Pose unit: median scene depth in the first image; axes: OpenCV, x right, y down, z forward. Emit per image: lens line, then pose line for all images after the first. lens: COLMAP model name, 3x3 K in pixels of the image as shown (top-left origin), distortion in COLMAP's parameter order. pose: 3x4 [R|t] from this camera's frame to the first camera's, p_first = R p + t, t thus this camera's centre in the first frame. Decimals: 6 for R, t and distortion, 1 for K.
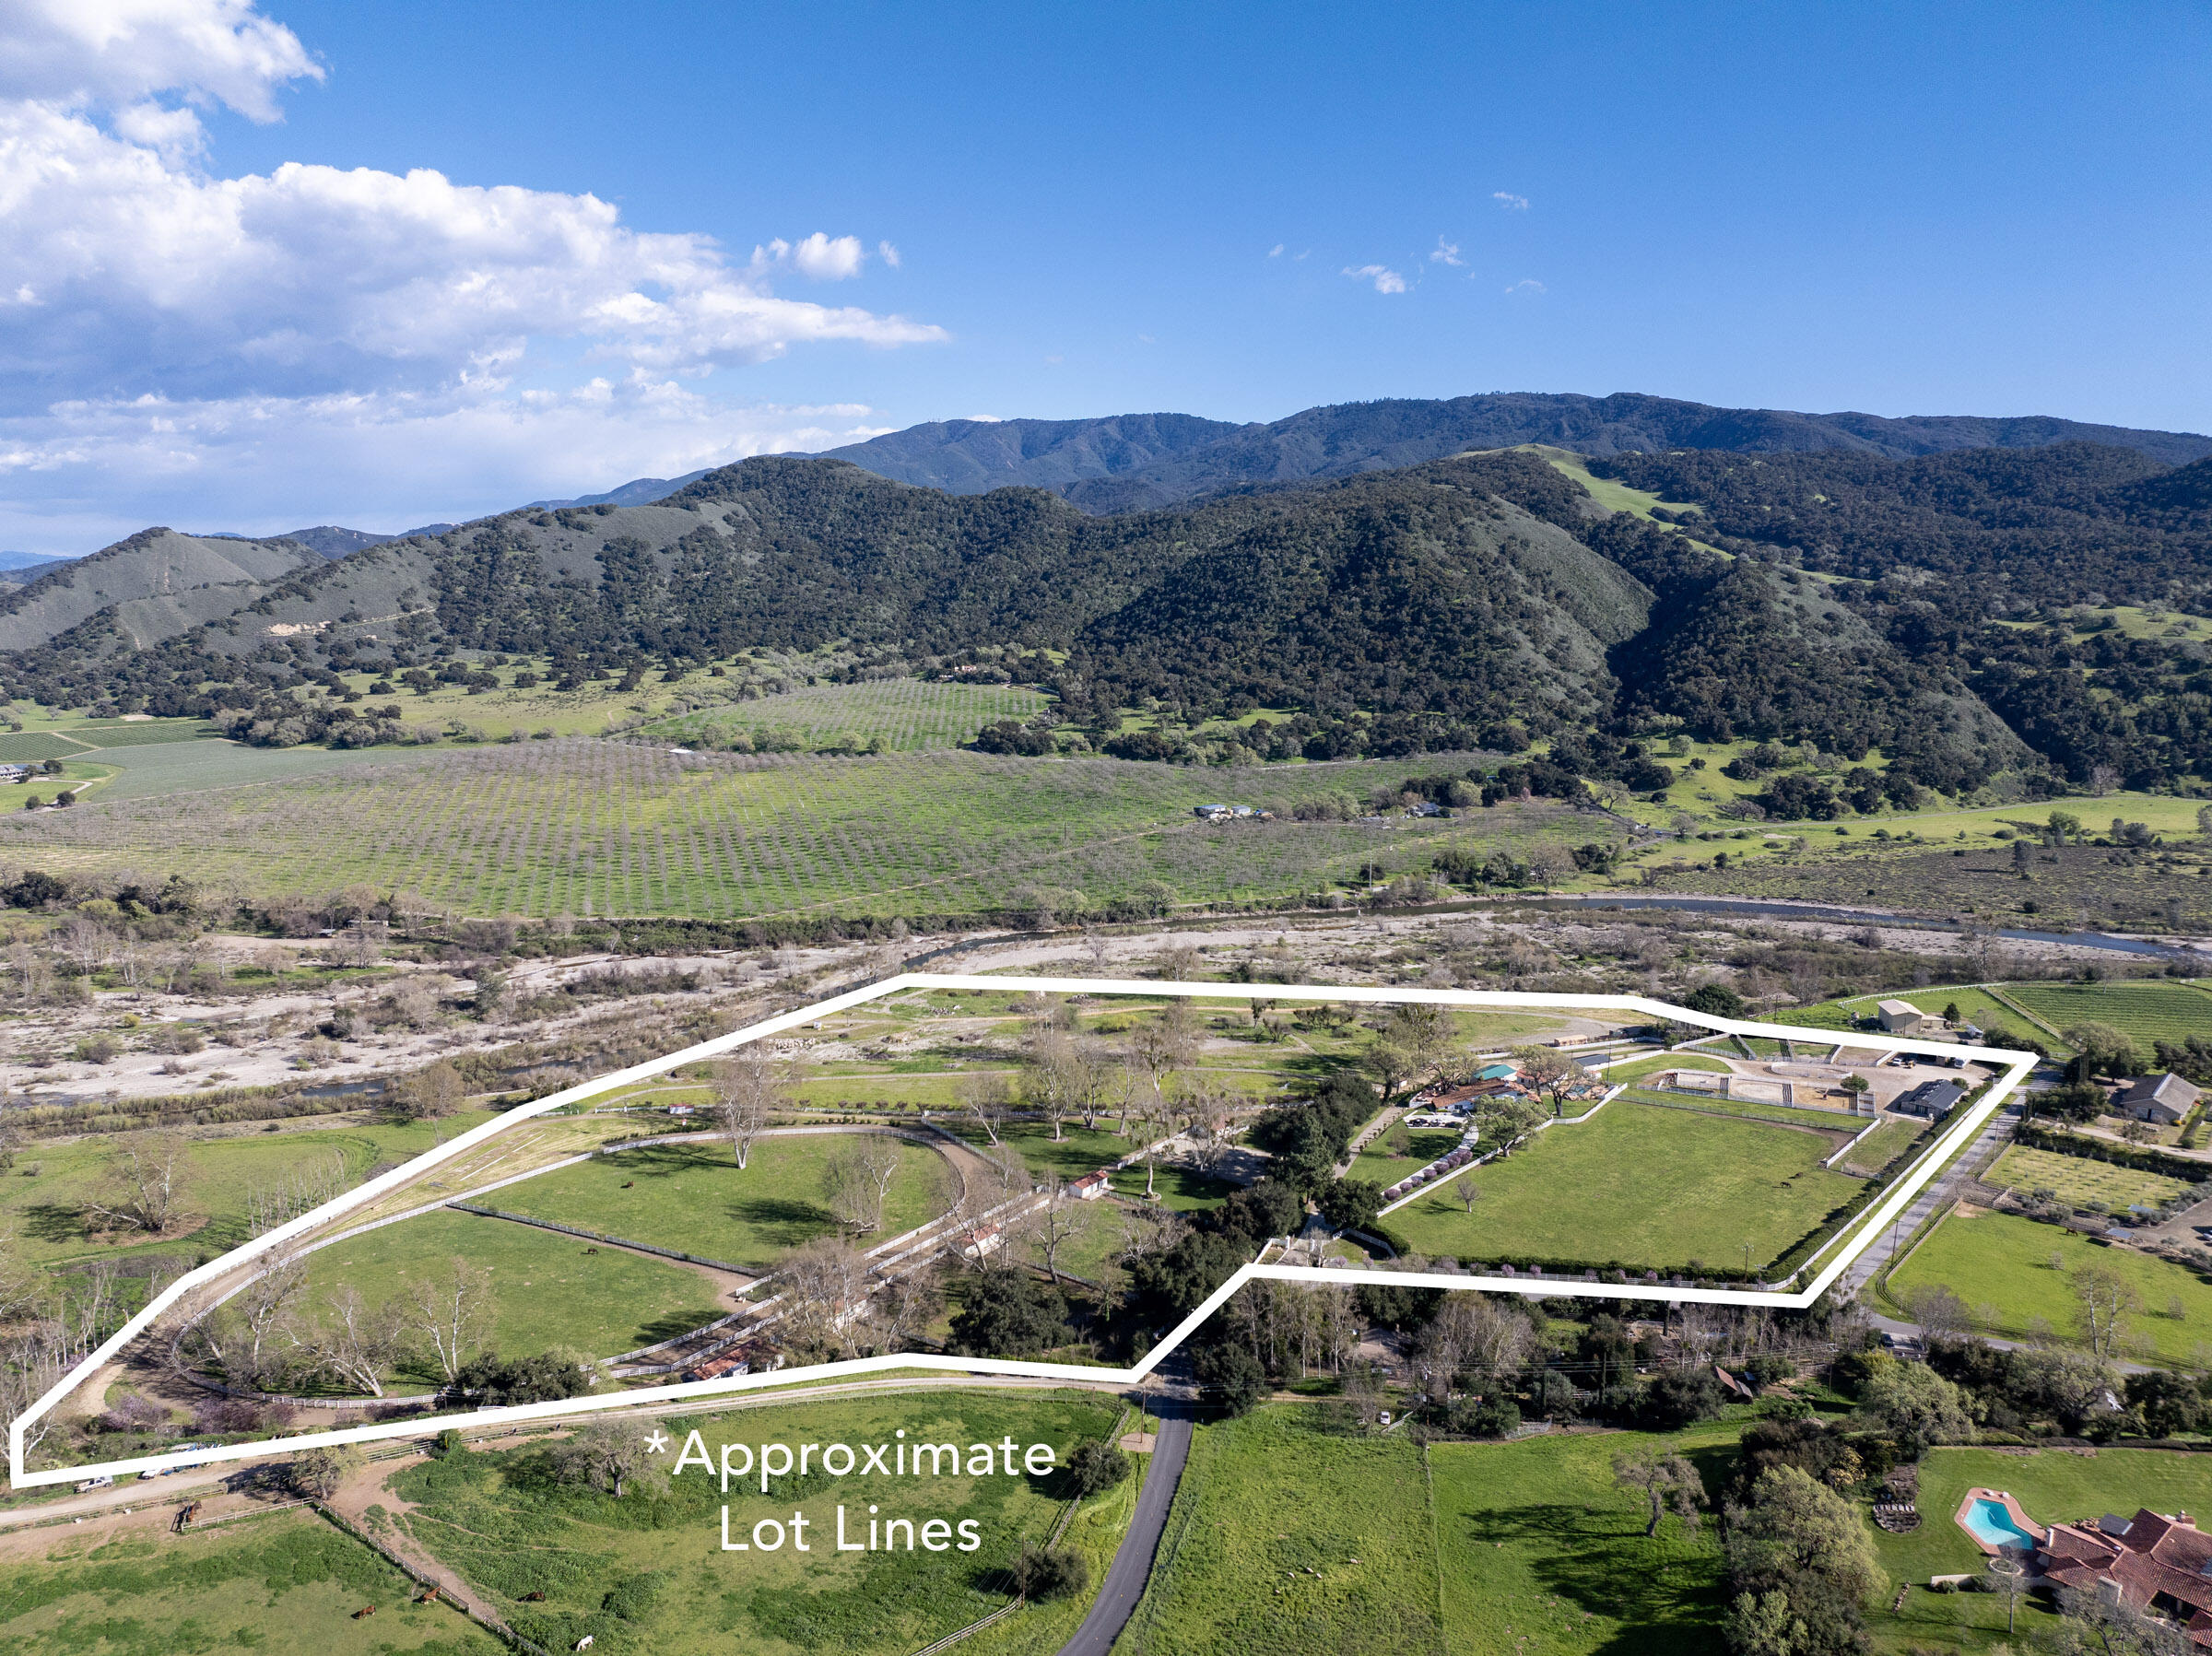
lens RADIAL K [[1565.6, 0, 1119.3], [0, 1565.6, 822.6], [0, 0, 1]] dist [-0.033818, -0.000619]
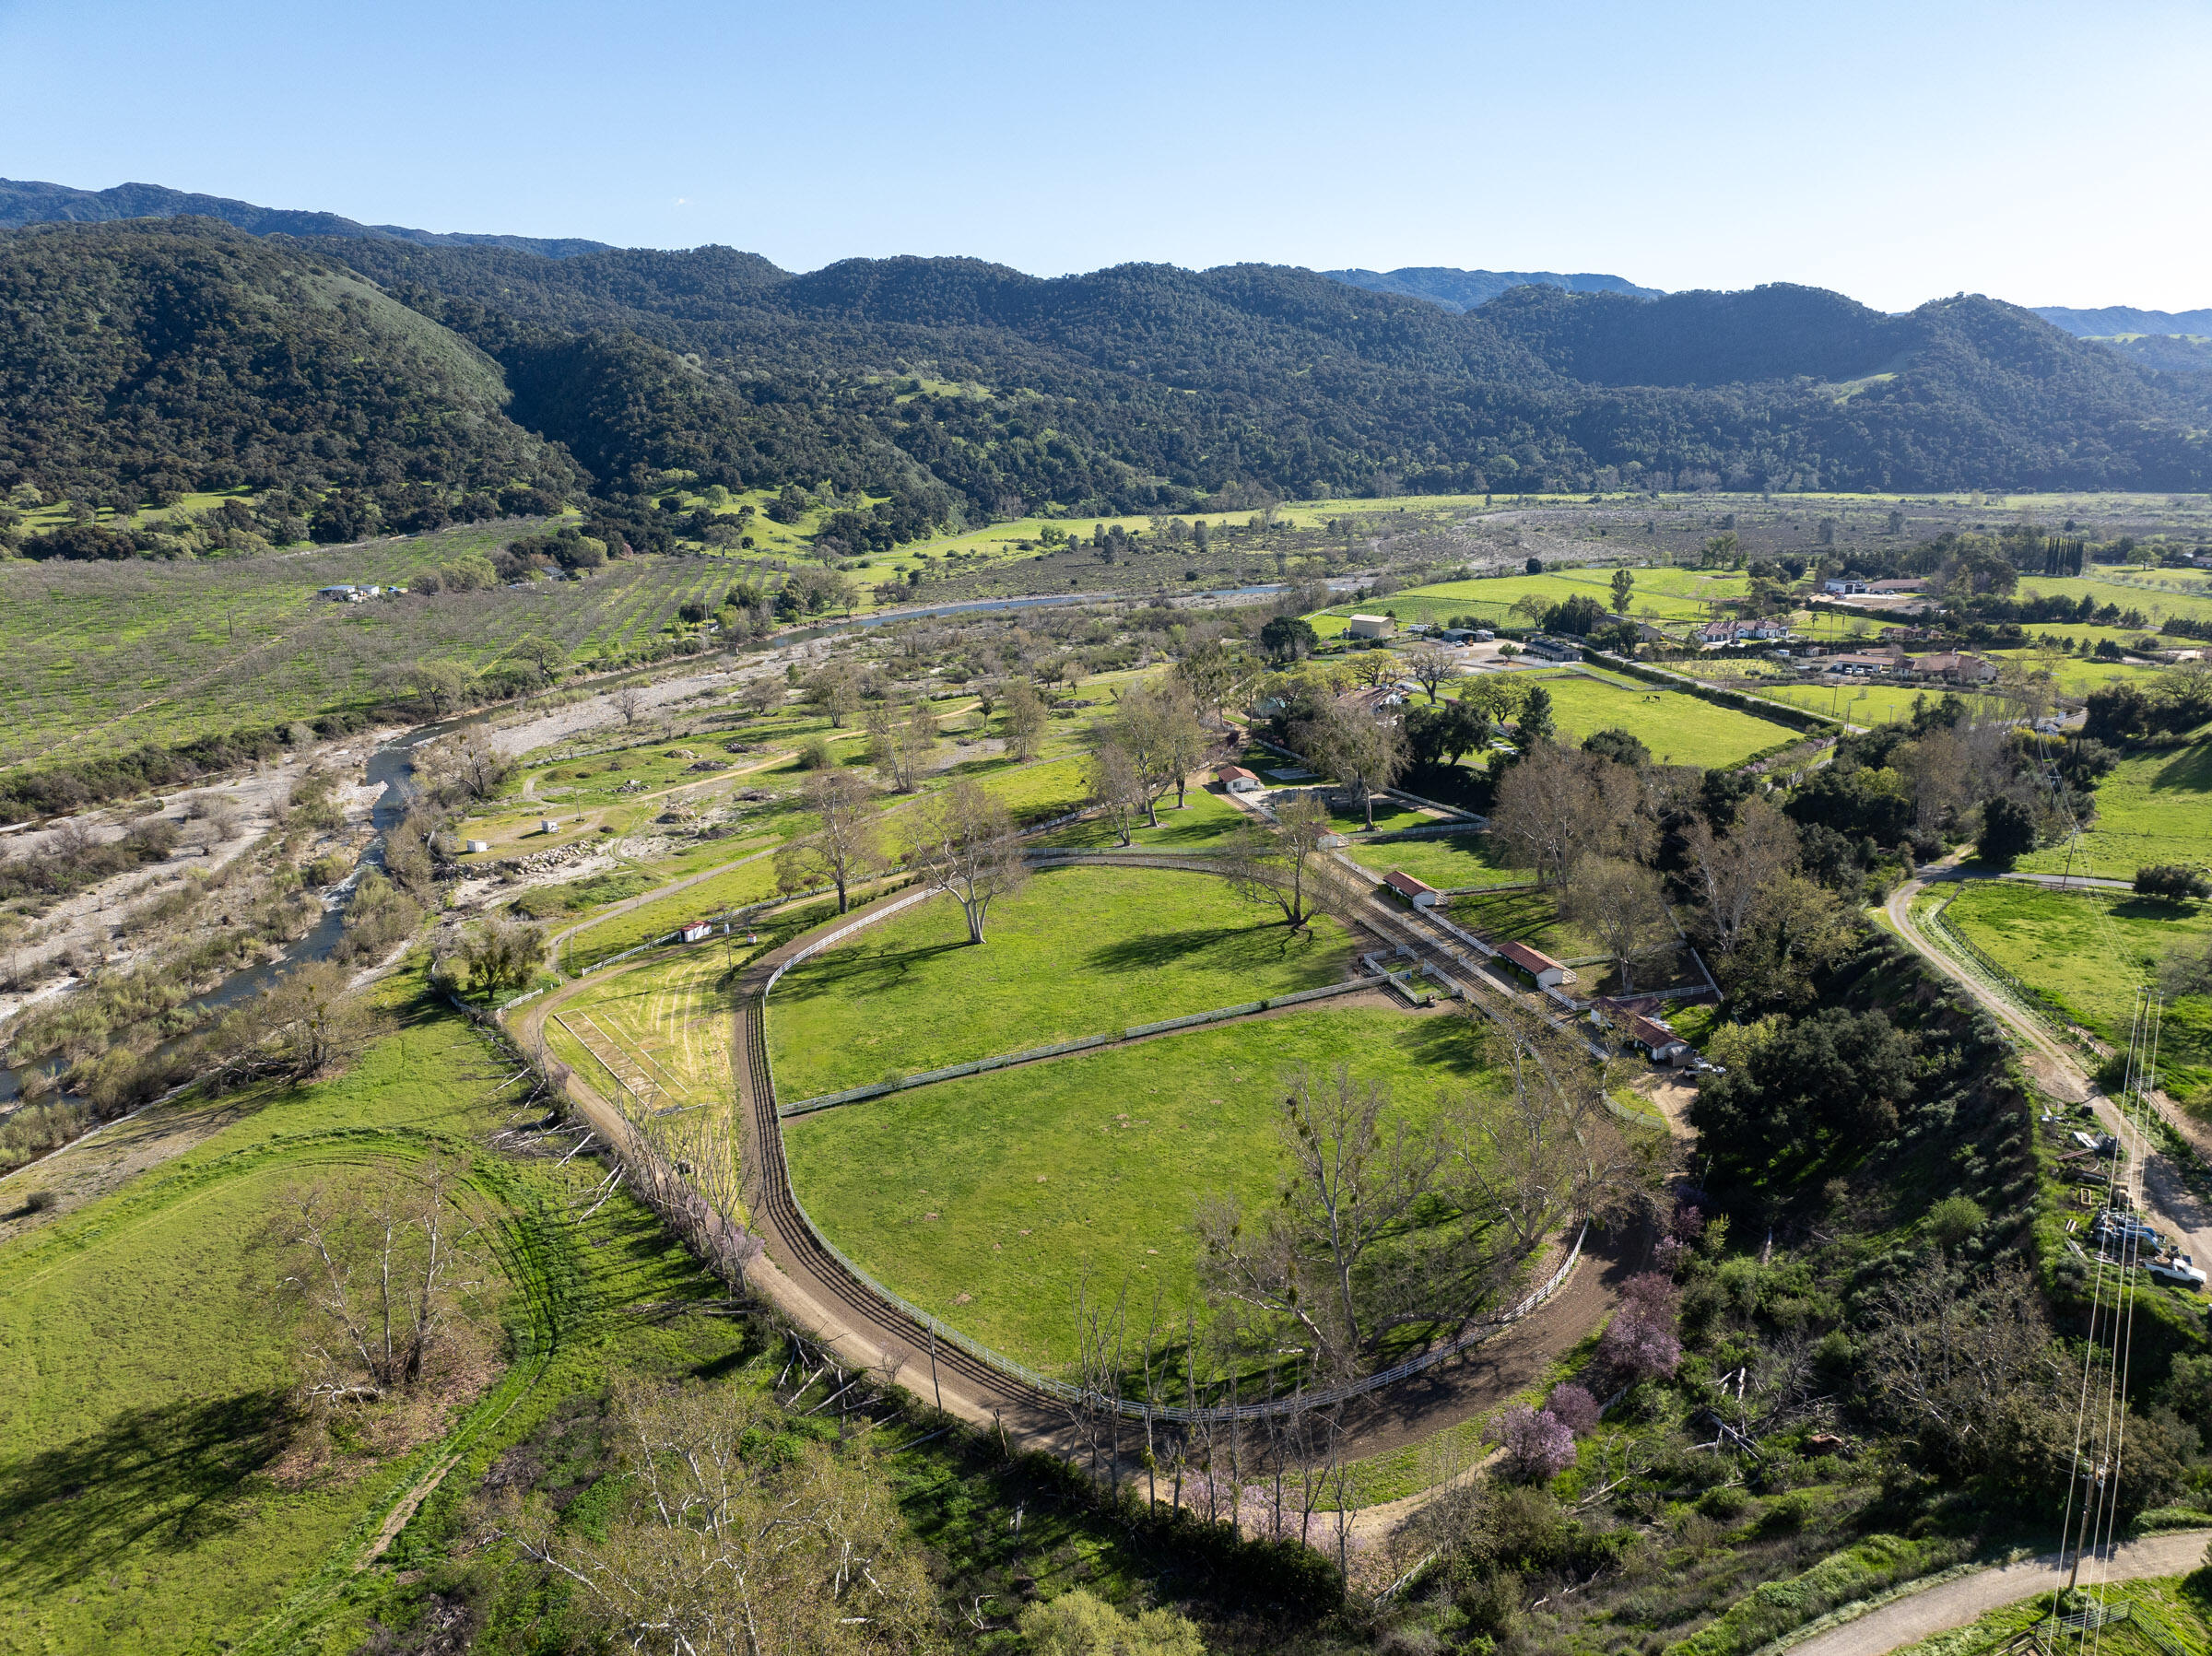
lens RADIAL K [[1565.6, 0, 1110.6], [0, 1565.6, 824.0], [0, 0, 1]] dist [-0.033818, -0.000619]
pose [[0.619048, -0.208154, 0.757265, -0.228026], [0.132955, 0.978095, 0.160167, 0.023644], [-0.774017, 0.001531, 0.633163, 0.172249]]
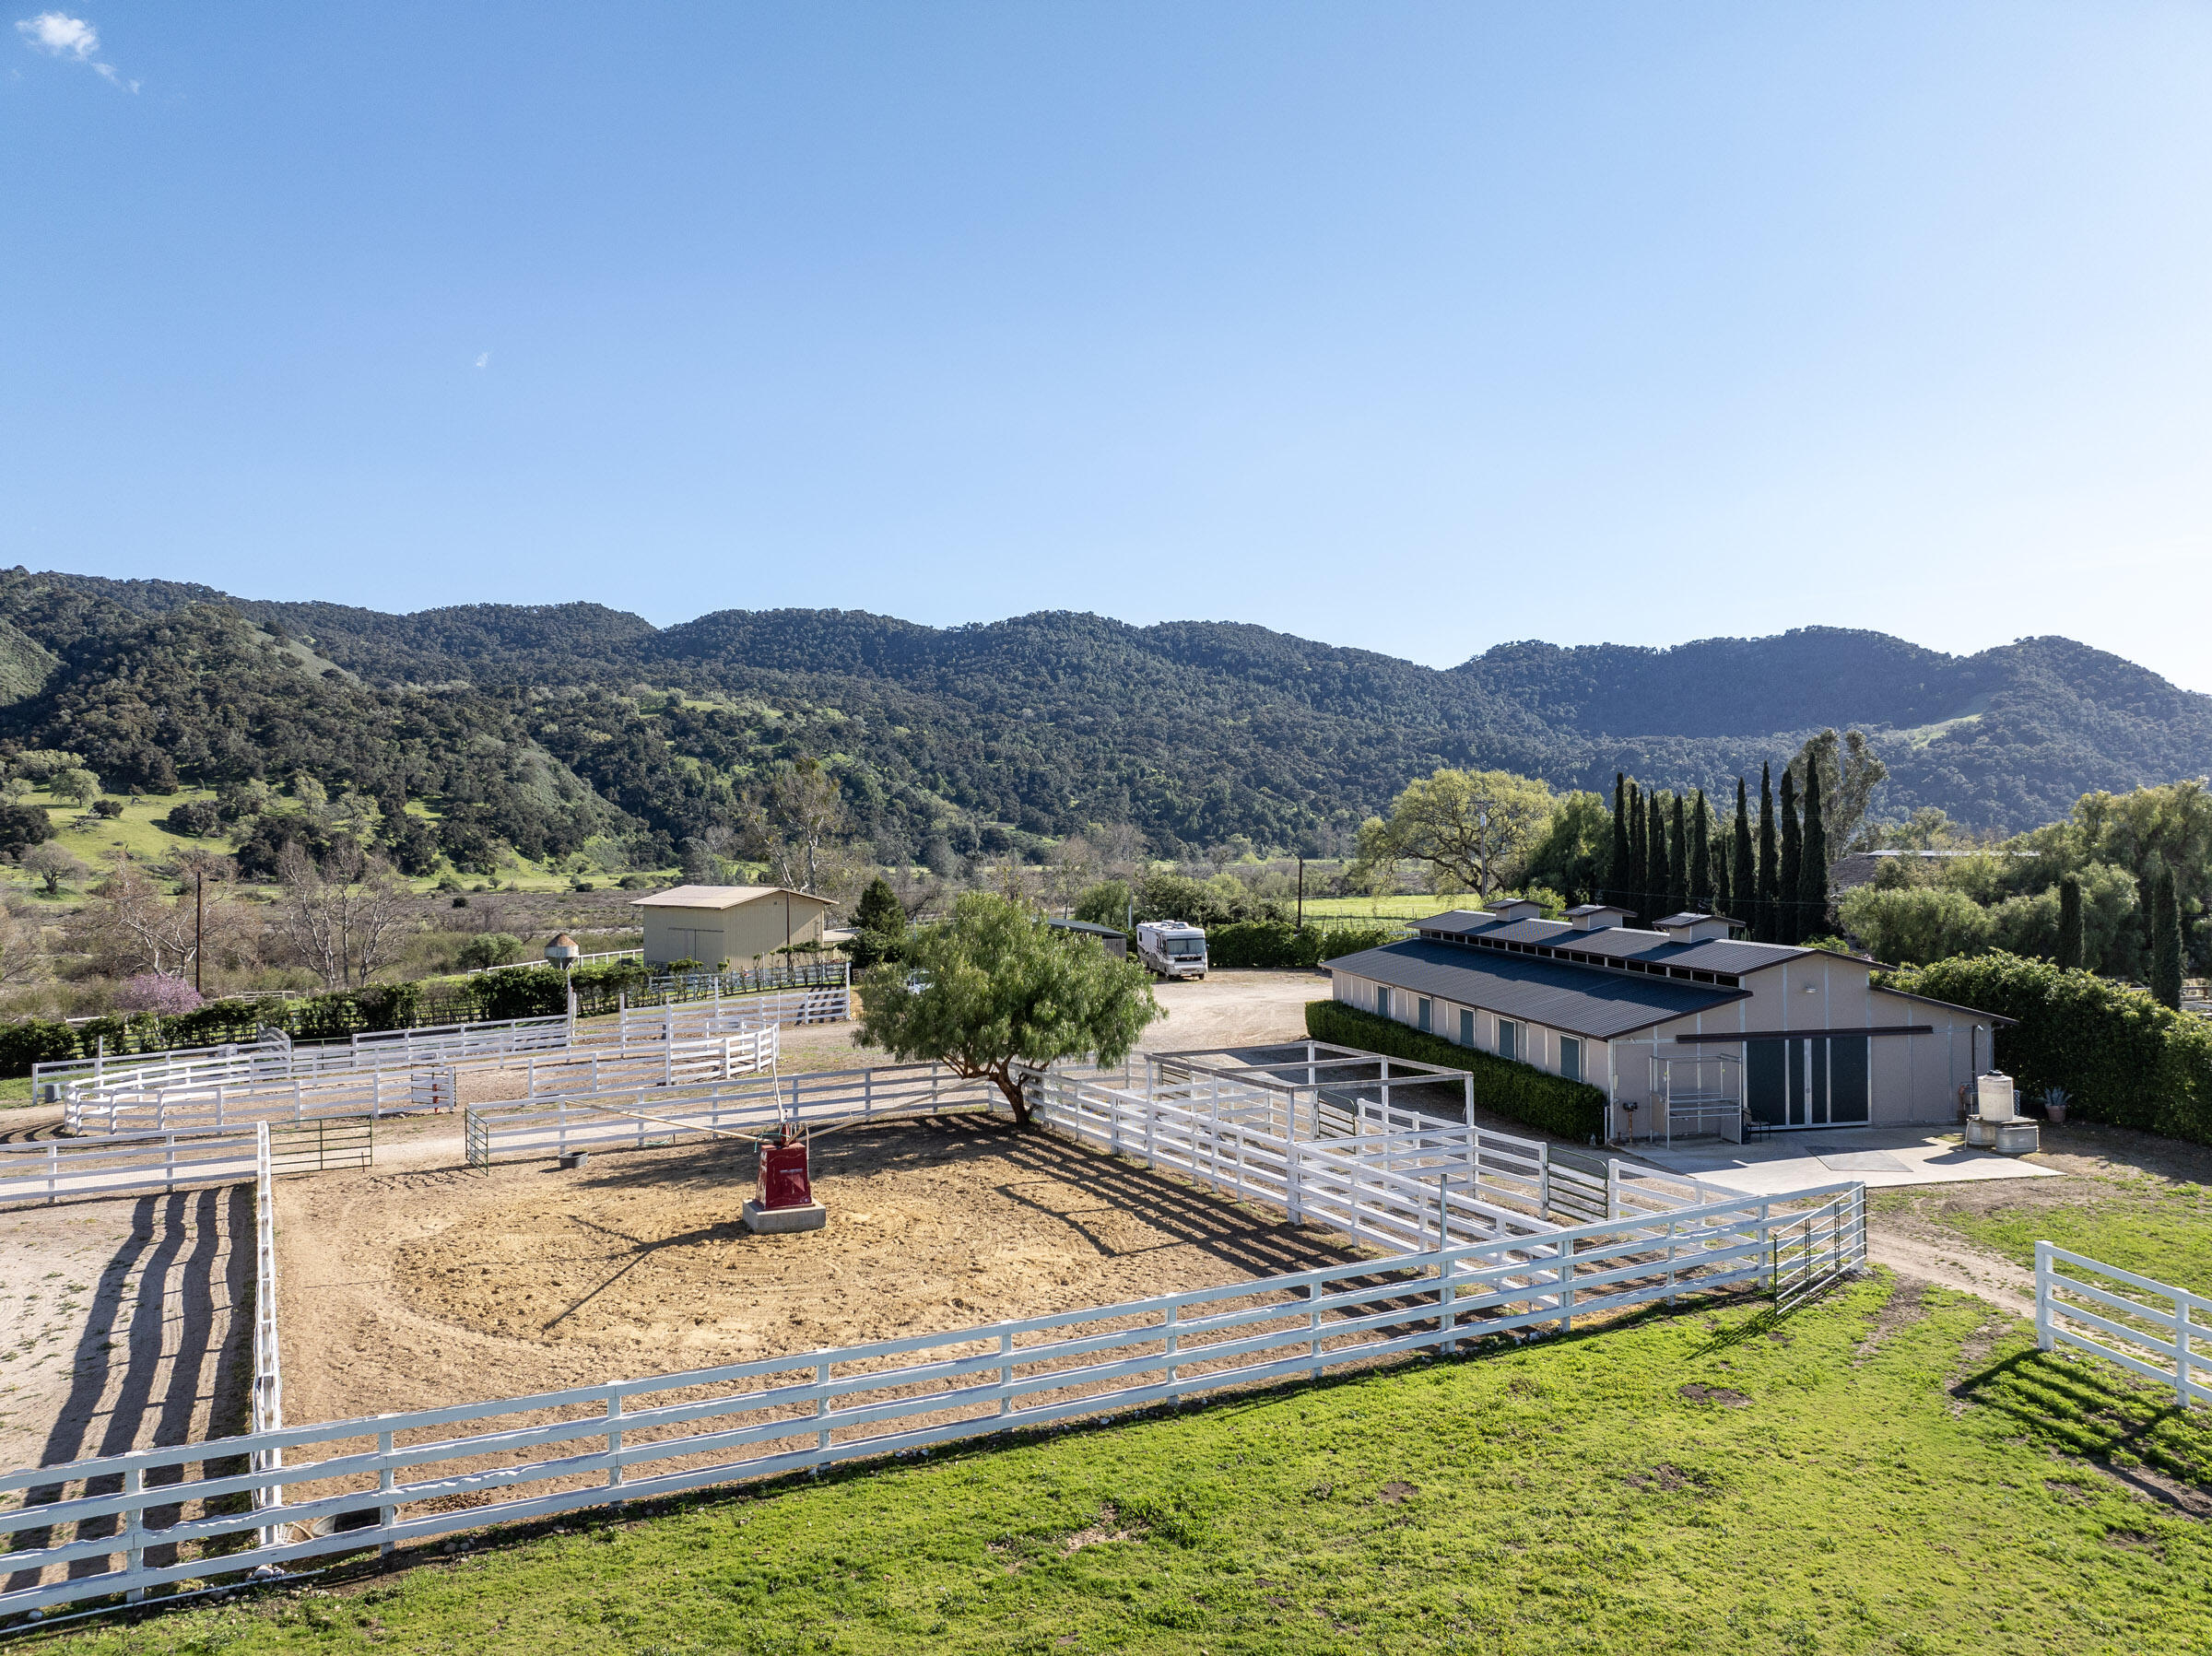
lens RADIAL K [[1565.6, 0, 1108.9], [0, 1565.6, 813.9], [0, 0, 1]] dist [-0.033818, -0.000619]
pose [[0.629305, 0.003132, 0.777152, 0.144671], [0.132962, 0.984814, -0.111636, 0.059765], [-0.765700, 0.173584, 0.619332, 0.333168]]
